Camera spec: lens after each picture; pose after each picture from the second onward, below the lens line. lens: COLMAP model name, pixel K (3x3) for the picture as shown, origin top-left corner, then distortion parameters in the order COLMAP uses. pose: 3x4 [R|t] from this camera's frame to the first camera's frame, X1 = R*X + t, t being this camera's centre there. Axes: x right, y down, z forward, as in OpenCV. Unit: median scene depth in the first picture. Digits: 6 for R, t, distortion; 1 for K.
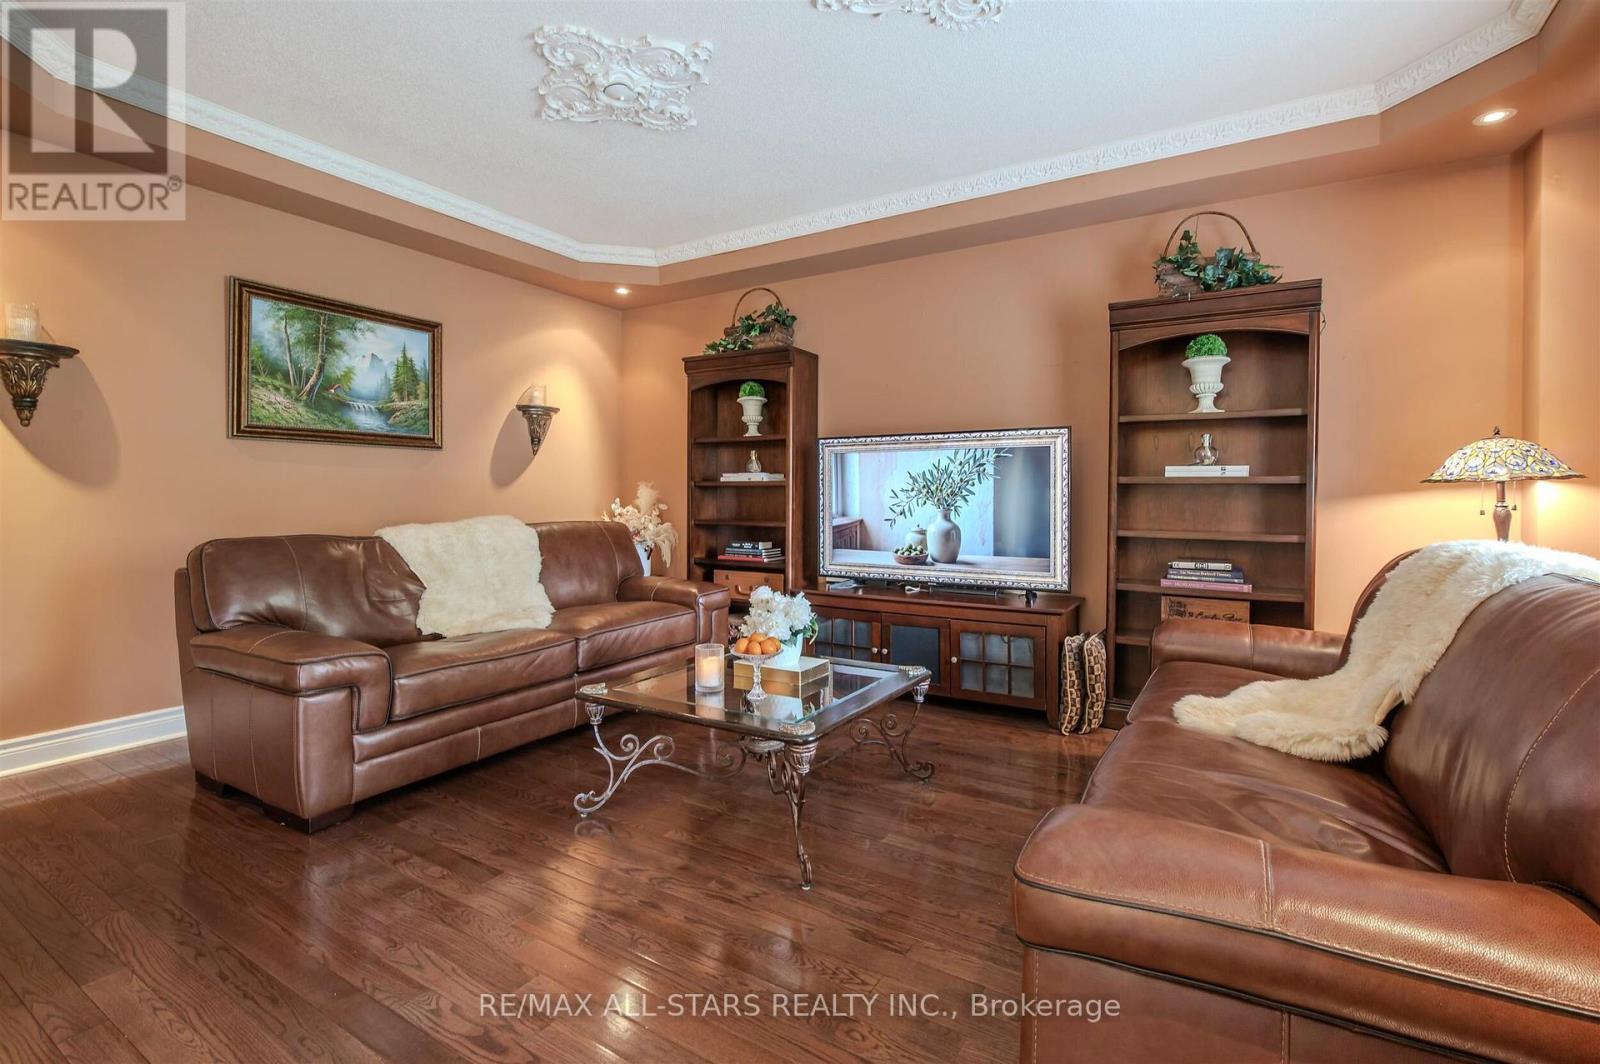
lens RADIAL K [[729.7, 0, 809.7], [0, 729.7, 503.2], [0, 0, 1]] dist [-0.009532, 0.000318]
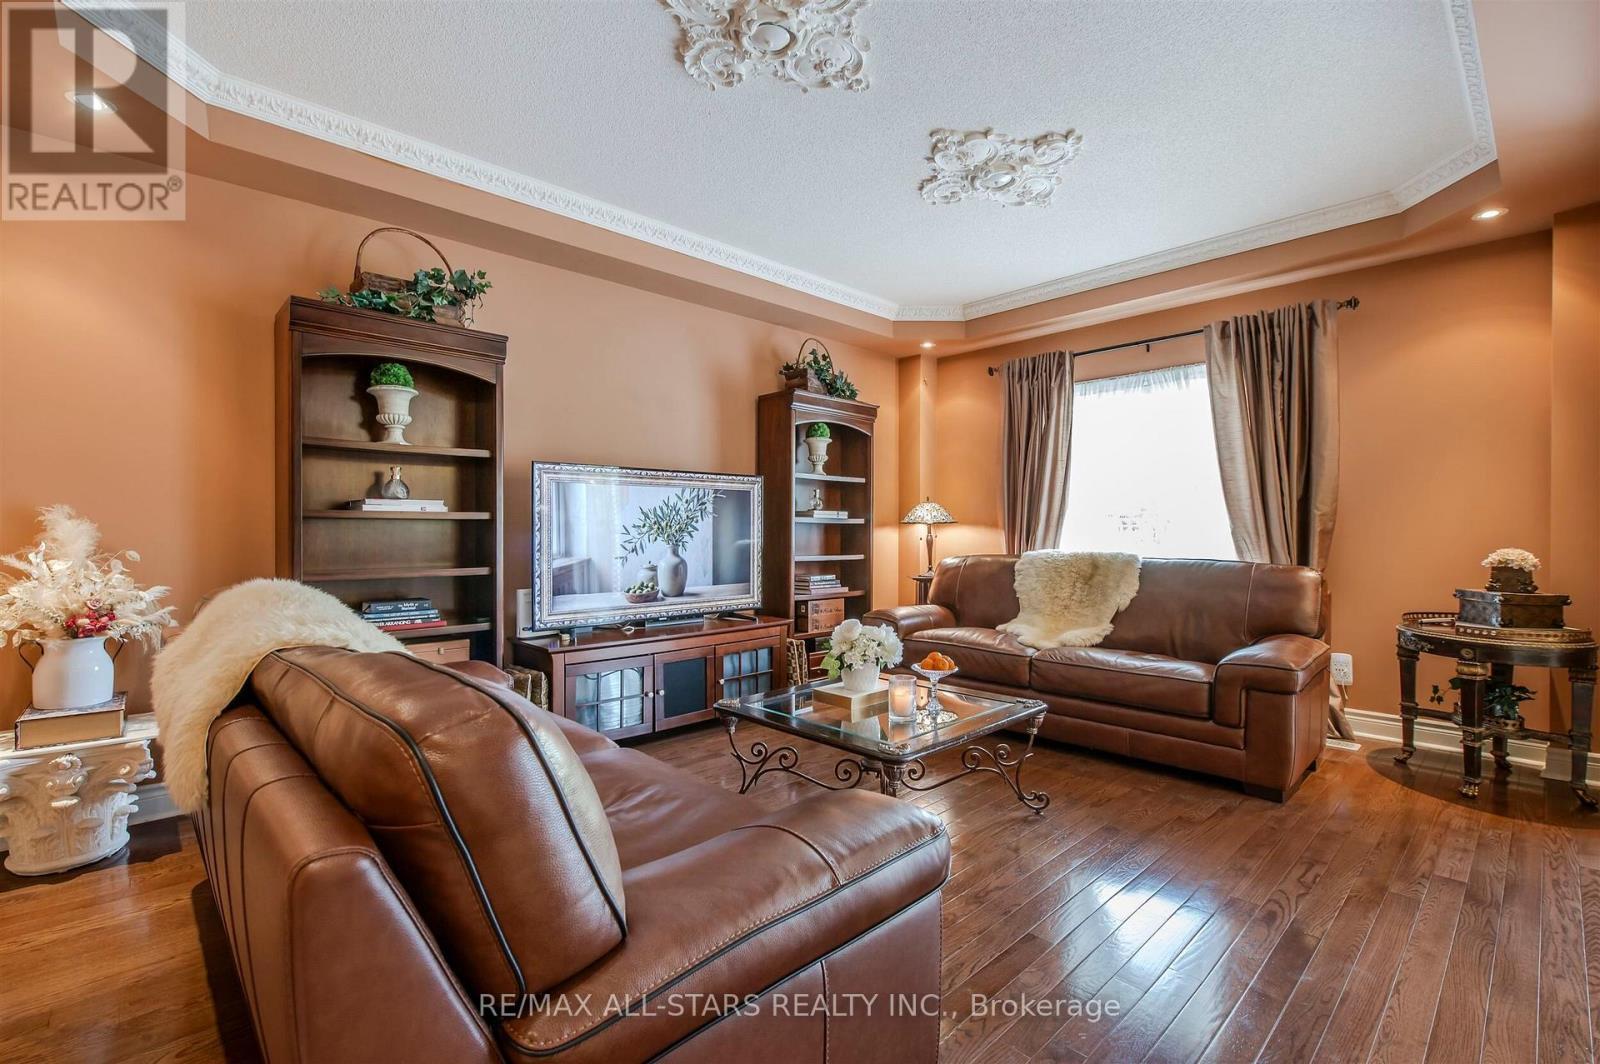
lens RADIAL K [[729.7, 0, 800.0], [0, 729.7, 535.6], [0, 0, 1]] dist [-0.009532, 0.000318]
pose [[0.257288, -0.013616, 0.966239, -0.758698], [0.007384, 0.999899, 0.012124, -0.015916], [-0.966307, 0.004016, 0.257362, 0.553868]]
